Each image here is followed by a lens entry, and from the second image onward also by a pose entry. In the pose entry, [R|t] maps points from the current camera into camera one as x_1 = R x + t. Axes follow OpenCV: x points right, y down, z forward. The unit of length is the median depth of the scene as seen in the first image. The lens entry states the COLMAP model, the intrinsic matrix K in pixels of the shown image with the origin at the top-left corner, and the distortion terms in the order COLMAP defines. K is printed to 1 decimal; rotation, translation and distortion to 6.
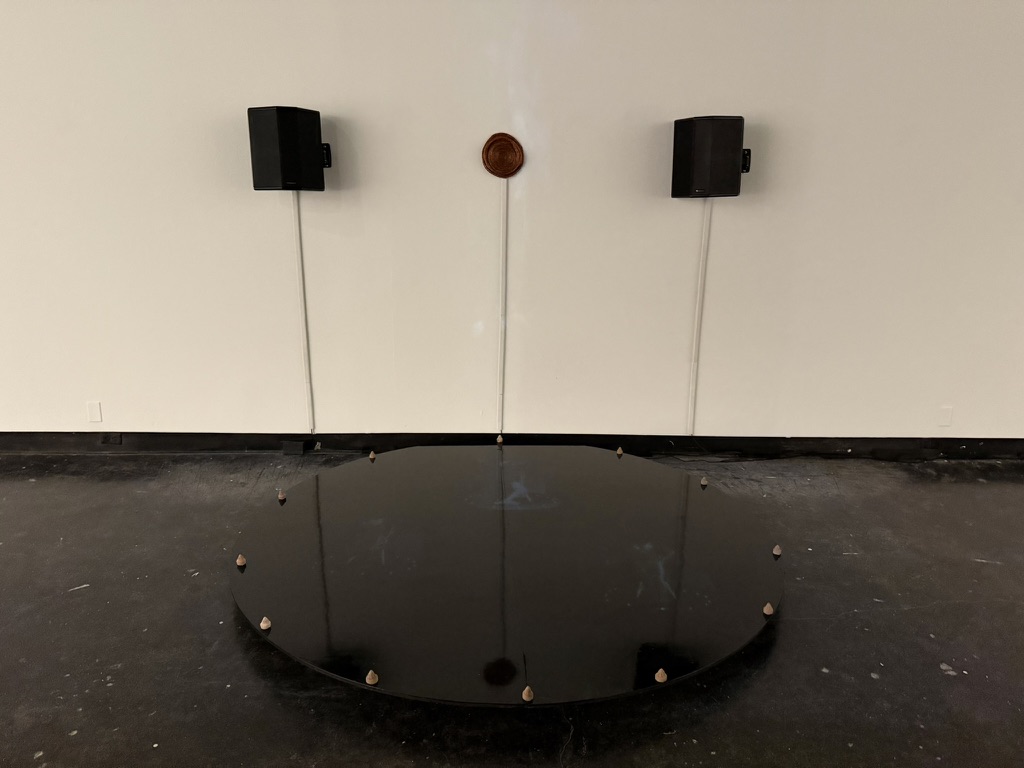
lens RADIAL K [[774.5, 0, 512.0], [0, 774.5, 384.0], [0, 0, 1]] dist [-0.010573, -0.009636]
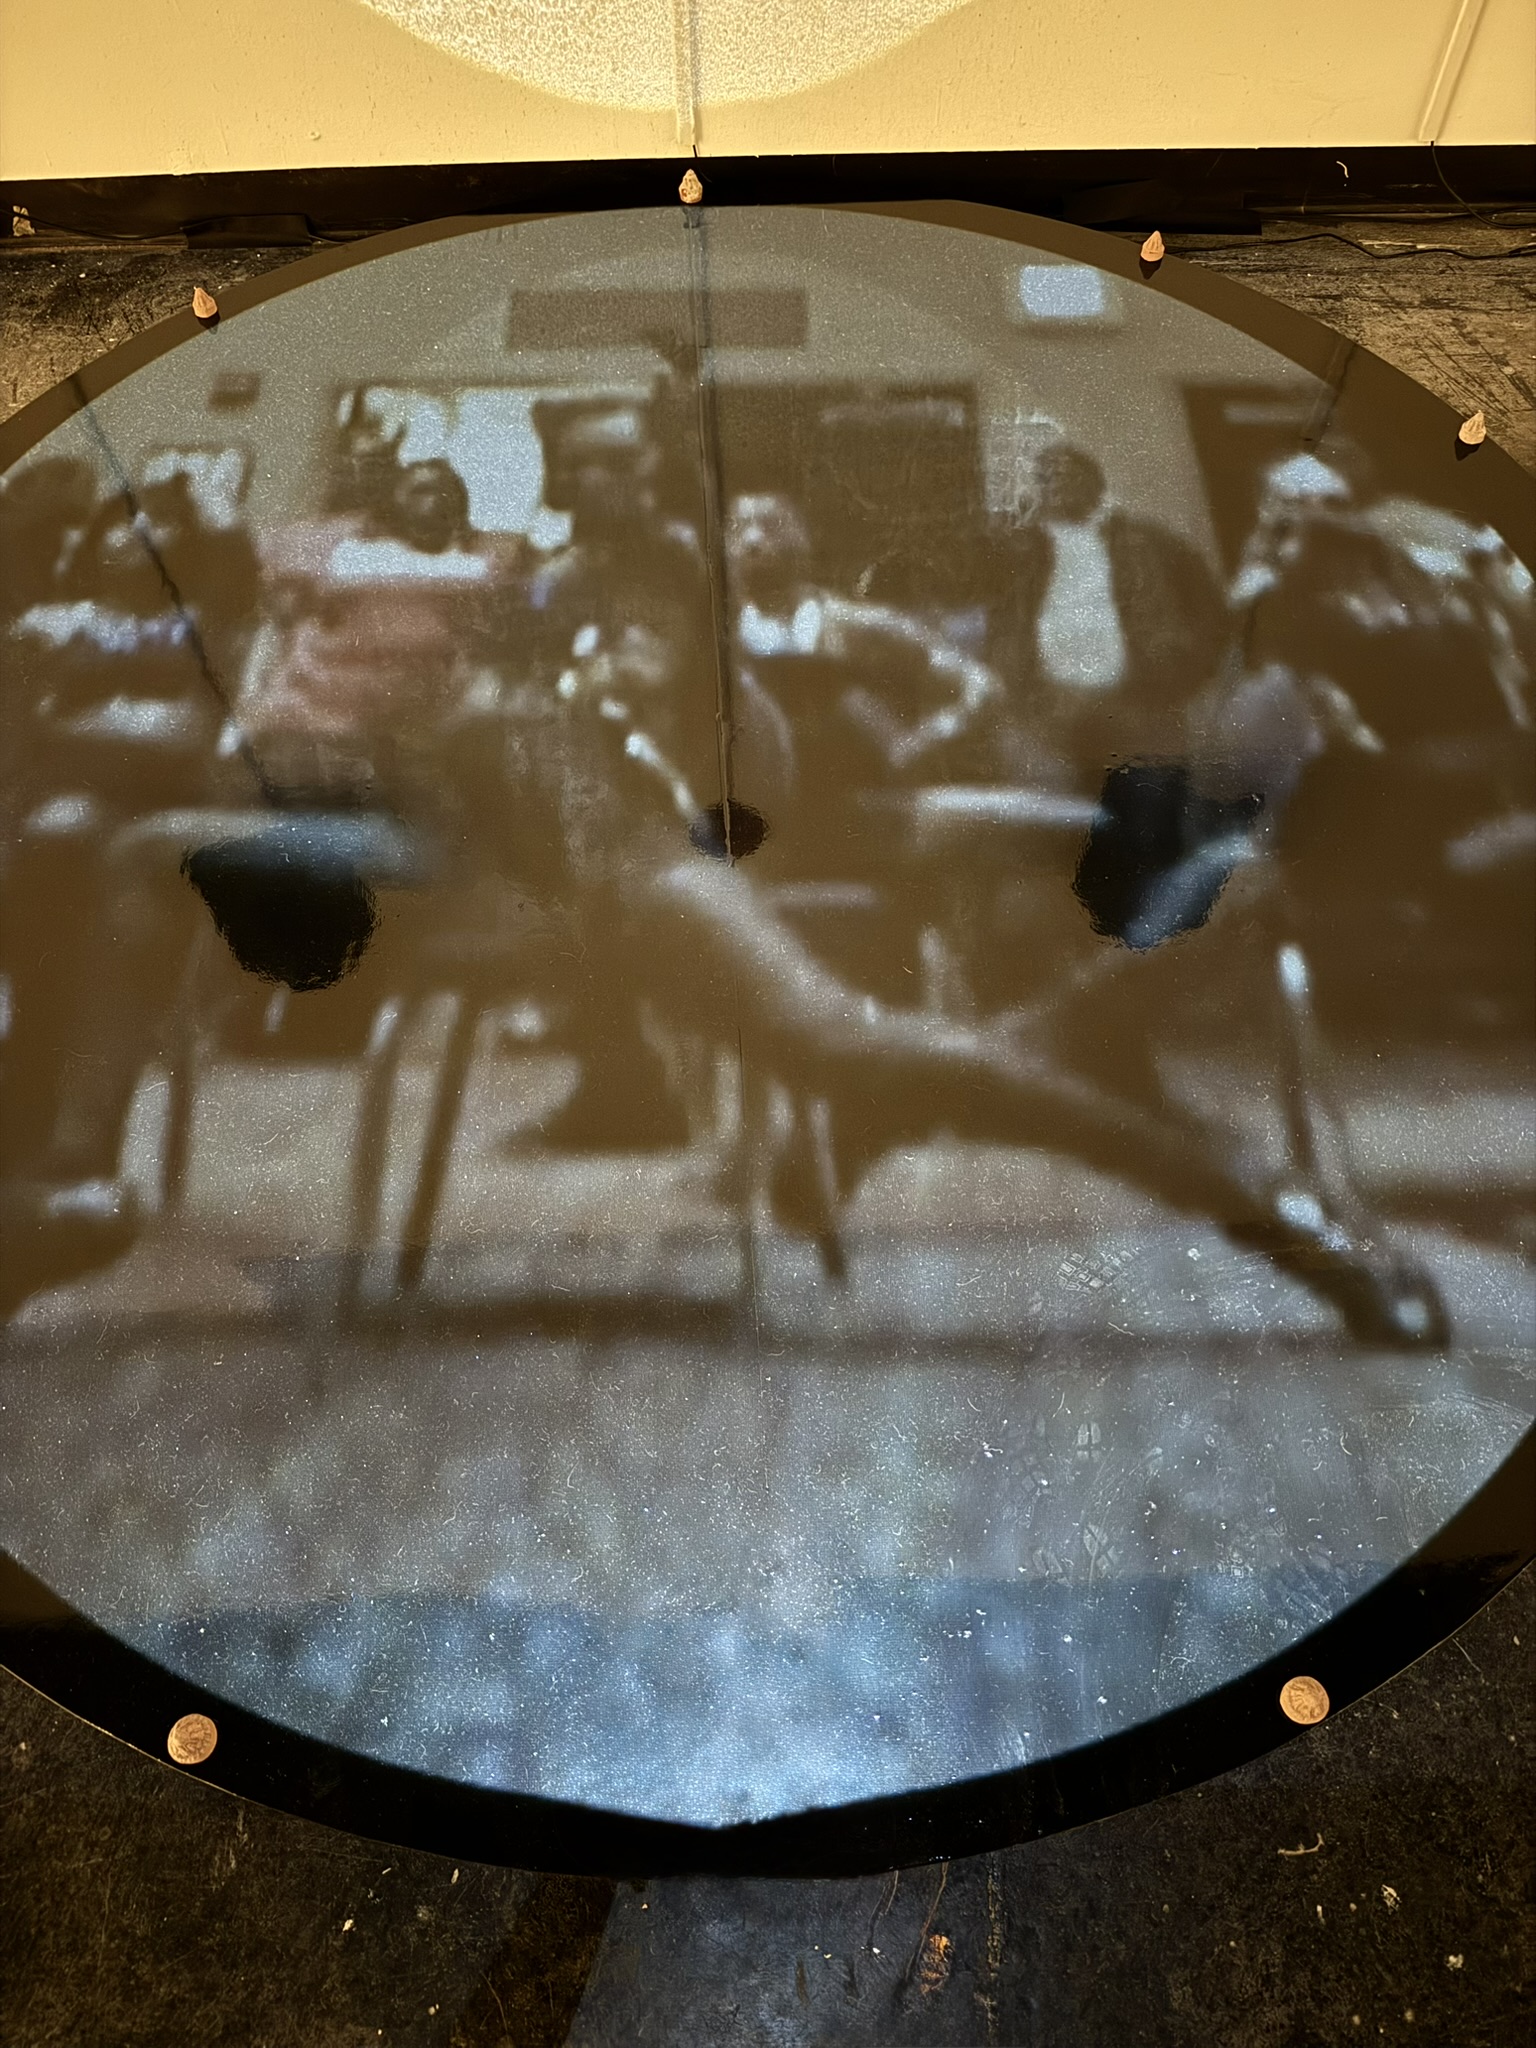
lens RADIAL K [[1549.0, 0, 768.0], [0, 1549.0, 1024.0], [0, 0, 1]] dist [-0.010573, -0.009636]
pose [[0.999704, -0.017320, -0.017060, 0.014260], [0.024306, 0.725875, 0.687398, -0.080059], [0.000478, -0.687609, 0.726081, 0.427430]]
